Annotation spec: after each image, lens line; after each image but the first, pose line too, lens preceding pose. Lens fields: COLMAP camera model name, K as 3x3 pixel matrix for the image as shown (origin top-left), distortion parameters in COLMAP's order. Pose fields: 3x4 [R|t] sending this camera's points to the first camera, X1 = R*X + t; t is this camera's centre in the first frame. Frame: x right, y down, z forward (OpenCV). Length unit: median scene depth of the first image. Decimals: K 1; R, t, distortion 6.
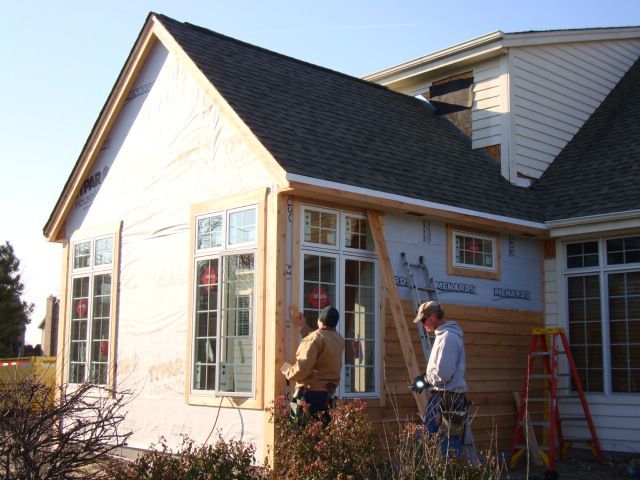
lens RADIAL K [[873.6, 0, 320.1], [0, 873.6, 240.3], [0, 0, 1]] dist [-0.051559, 0.000000]
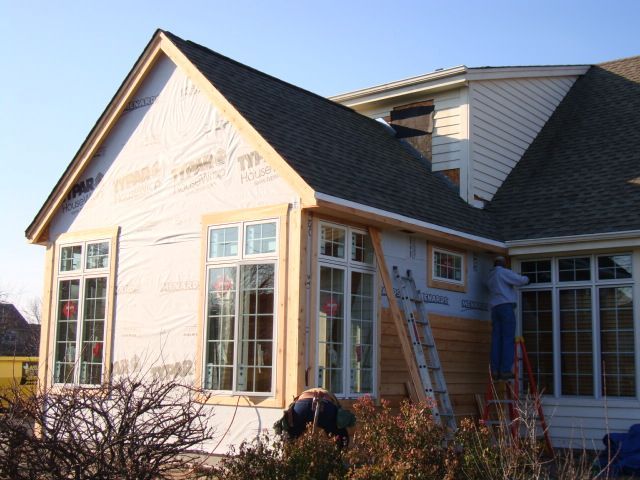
lens RADIAL K [[873.6, 0, 321.2], [0, 873.6, 238.2], [0, 0, 1]] dist [-0.051559, 0.000000]
pose [[0.986766, 0.034684, 0.158395, -0.155609], [-0.033393, 0.999384, -0.010801, -0.005533], [-0.158672, 0.005369, 0.987317, -0.063665]]
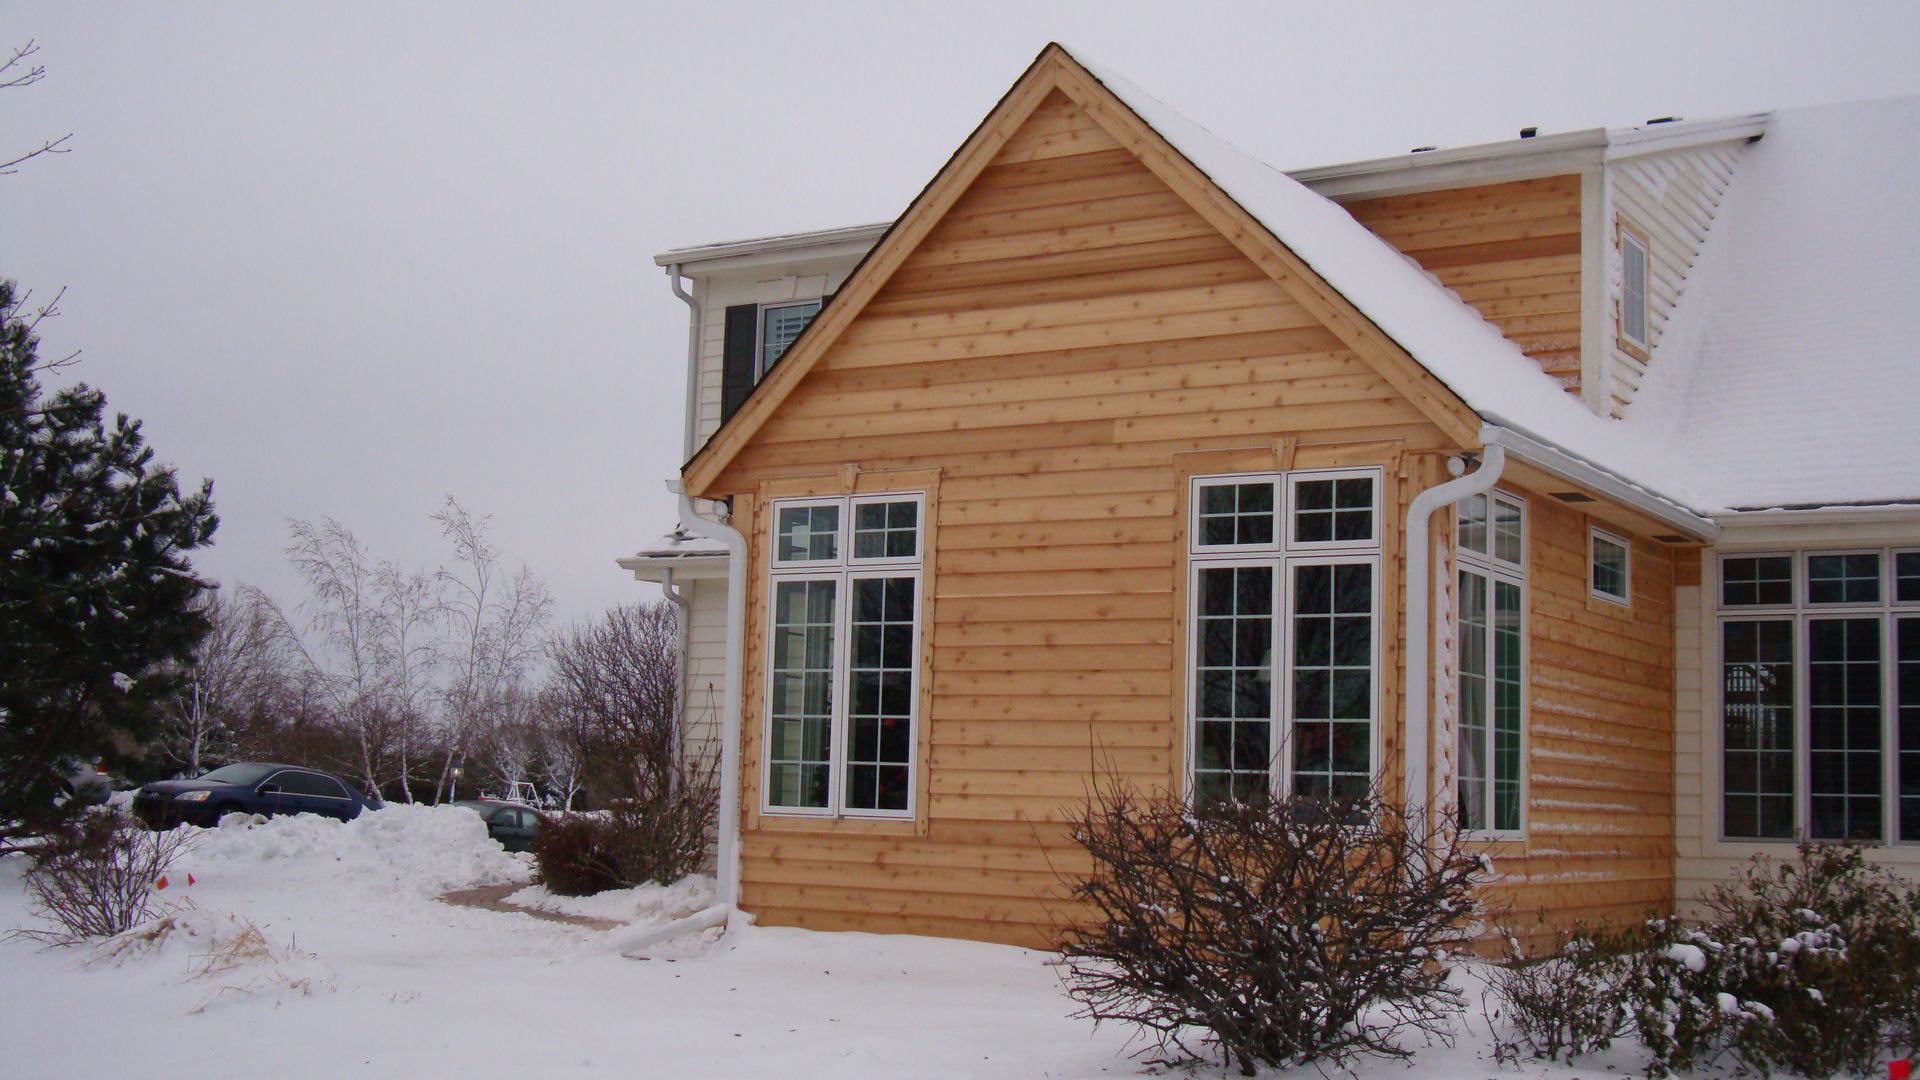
lens RADIAL K [[2264.7, 0, 954.5], [0, 2264.7, 543.2], [0, 0, 1]] dist [-0.070199, 0.000000]
pose [[0.965123, 0.048580, 0.257249, -0.545036], [-0.057494, 0.997974, 0.027241, -0.016144], [-0.255404, -0.041081, 0.965961, -0.202902]]
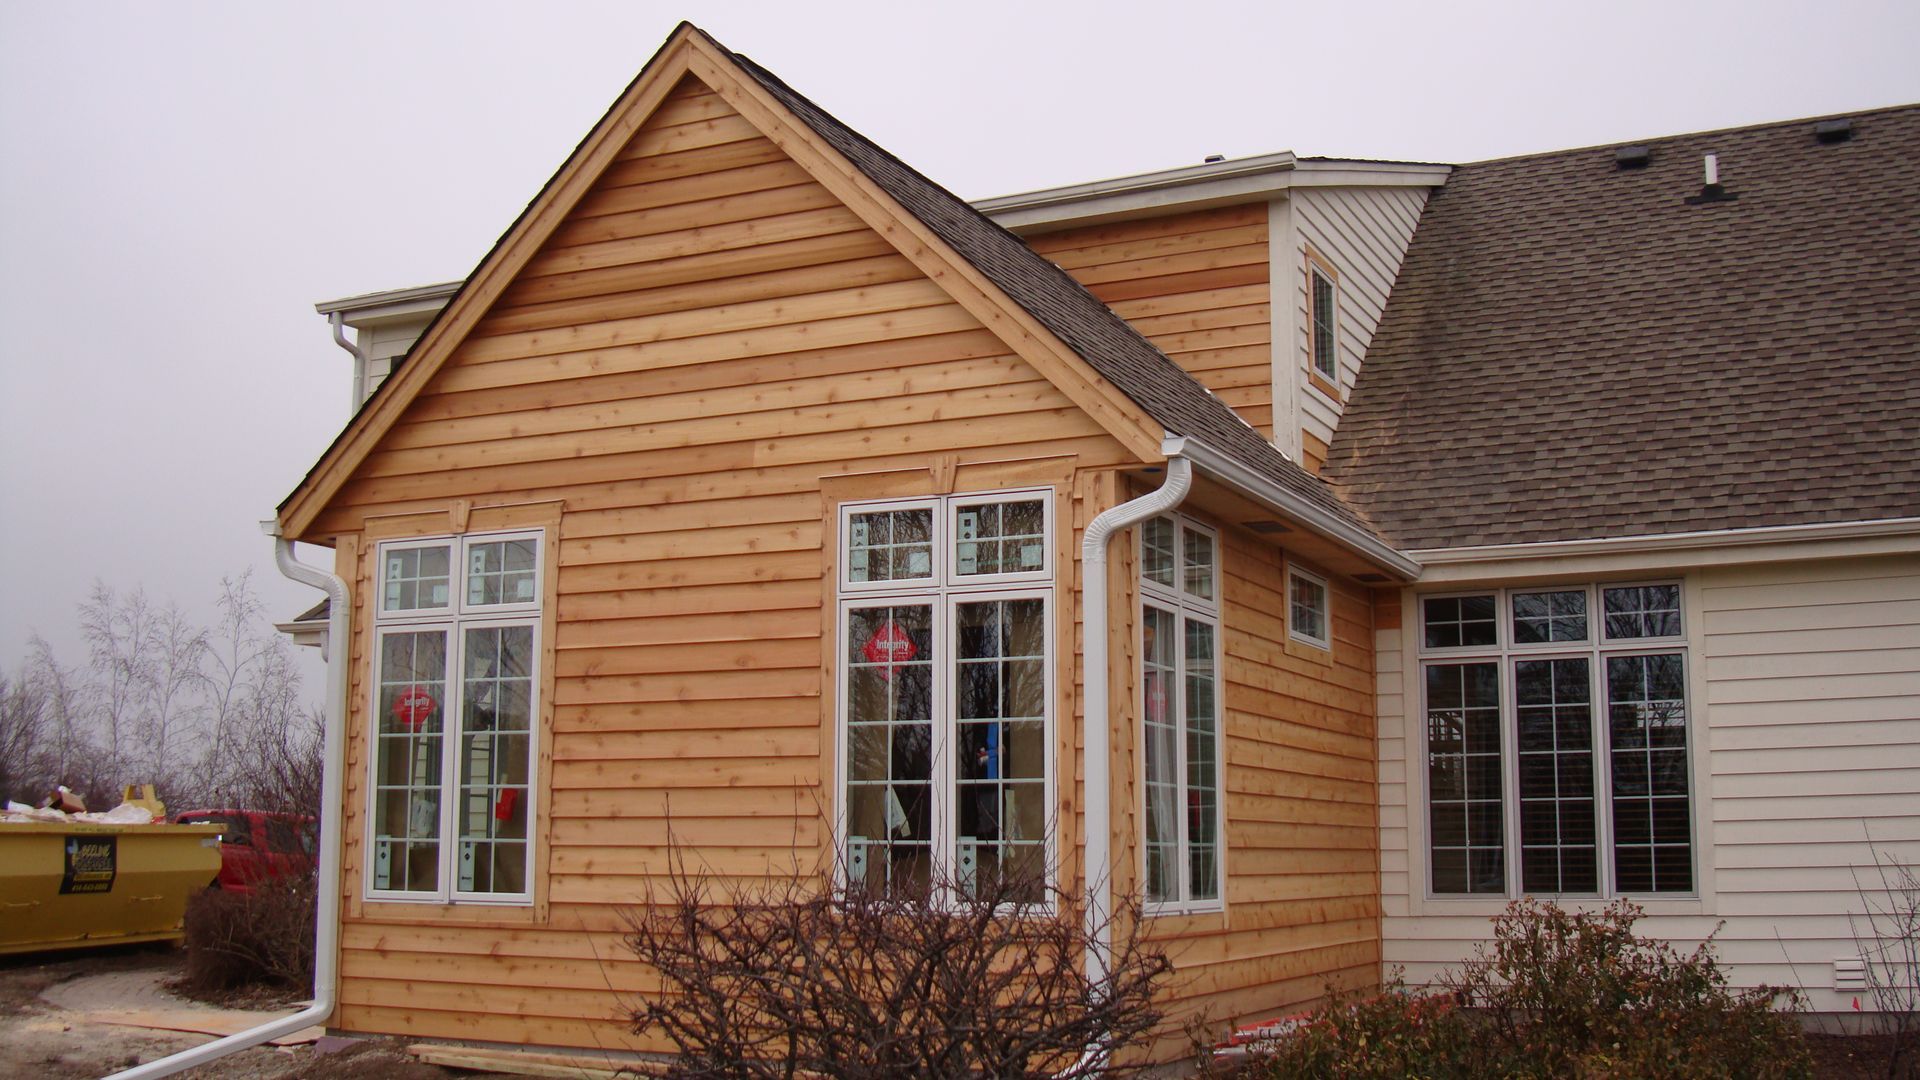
lens RADIAL K [[2034.8, 0, 958.8], [0, 2034.8, 535.7], [0, 0, 1]] dist [-0.104565, 0.000000]
pose [[0.927800, 0.050932, 0.369585, -0.416509], [-0.046376, 0.998699, -0.021209, 0.005678], [-0.370185, 0.002538, 0.928955, 0.024672]]
